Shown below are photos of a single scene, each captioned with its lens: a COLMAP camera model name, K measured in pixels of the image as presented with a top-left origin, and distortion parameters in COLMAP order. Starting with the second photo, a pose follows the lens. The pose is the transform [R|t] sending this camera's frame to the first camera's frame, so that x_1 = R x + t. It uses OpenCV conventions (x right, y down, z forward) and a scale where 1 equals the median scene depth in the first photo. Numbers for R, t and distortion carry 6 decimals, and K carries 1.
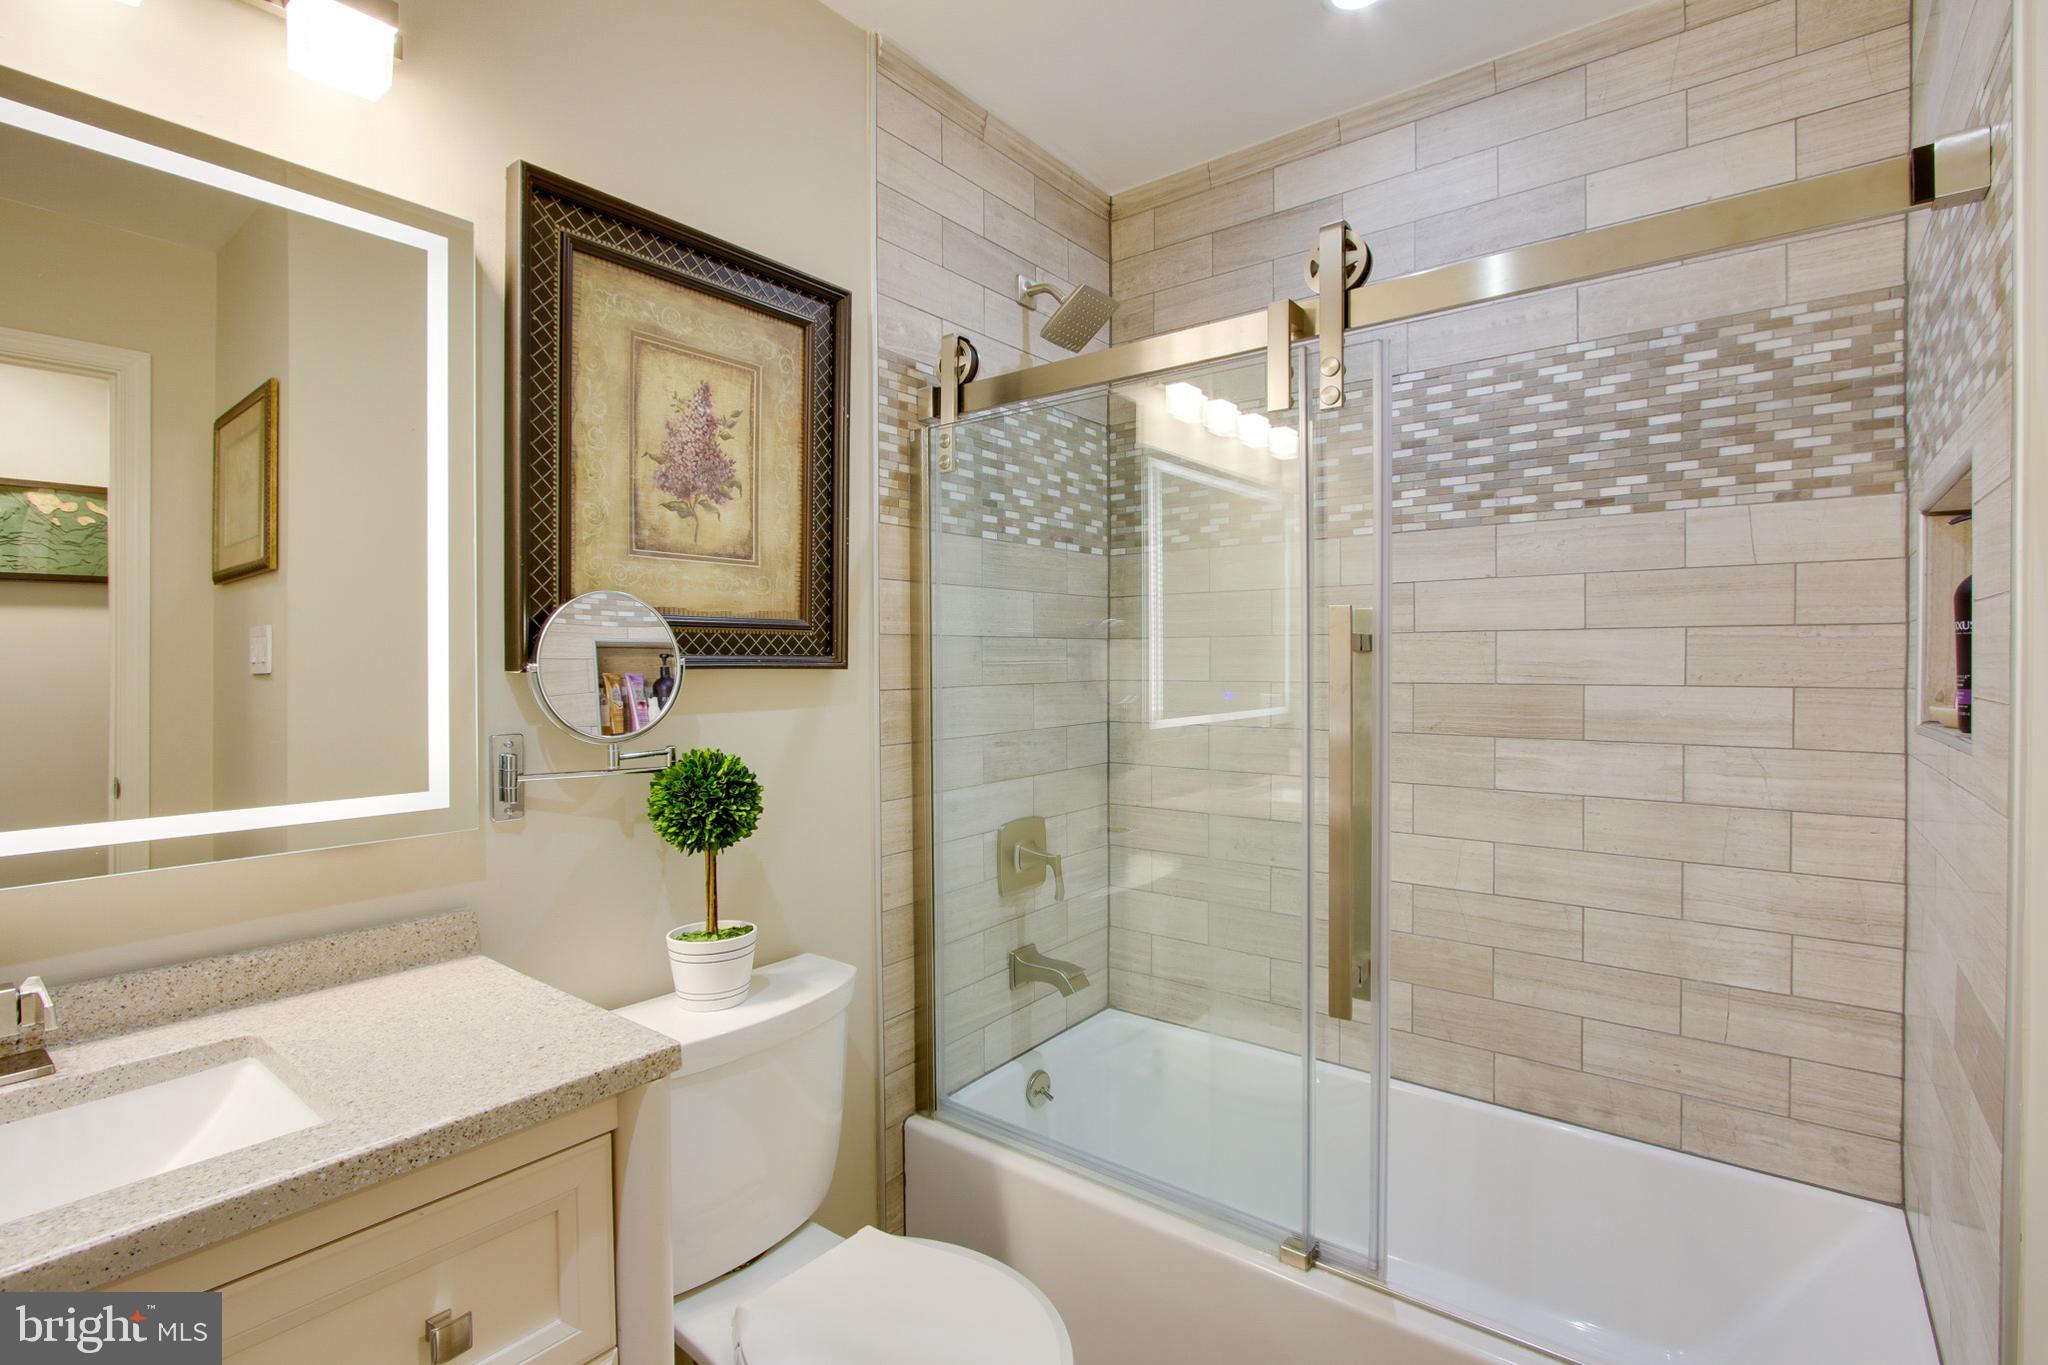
lens RADIAL K [[975.0, 0, 1014.2], [0, 975.0, 675.8], [0, 0, 1]] dist [-0.018436, 0.002477]
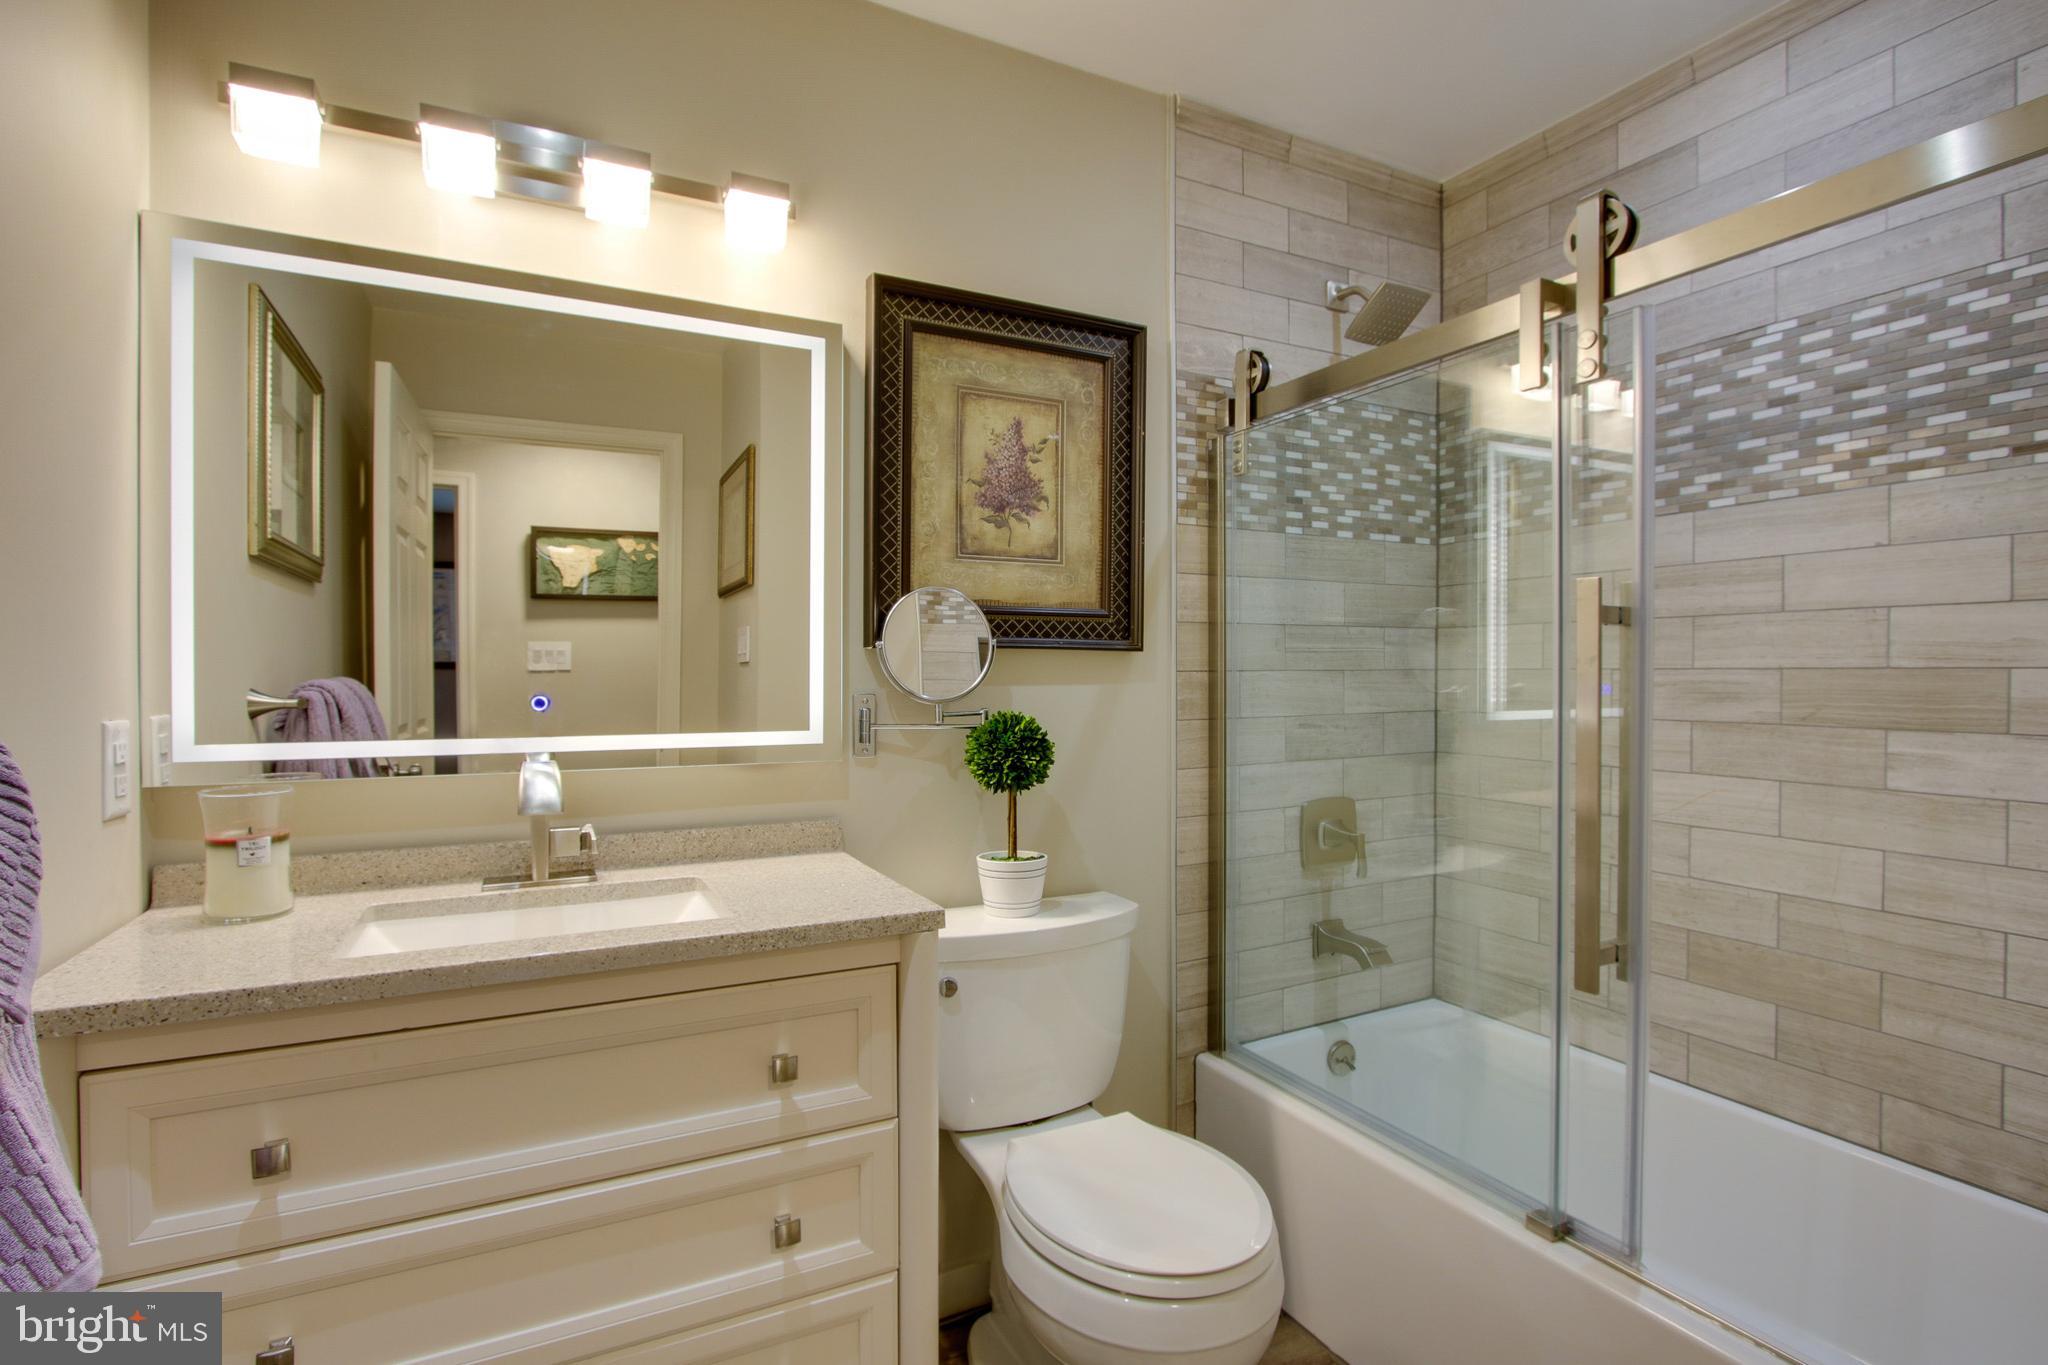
lens RADIAL K [[975.0, 0, 1028.5], [0, 975.0, 679.6], [0, 0, 1]] dist [-0.018436, 0.002477]
pose [[0.915387, 0.002883, -0.402564, 0.145380], [-0.005190, 0.999976, -0.004639, 0.027570], [0.402541, 0.006335, 0.915380, -0.097949]]
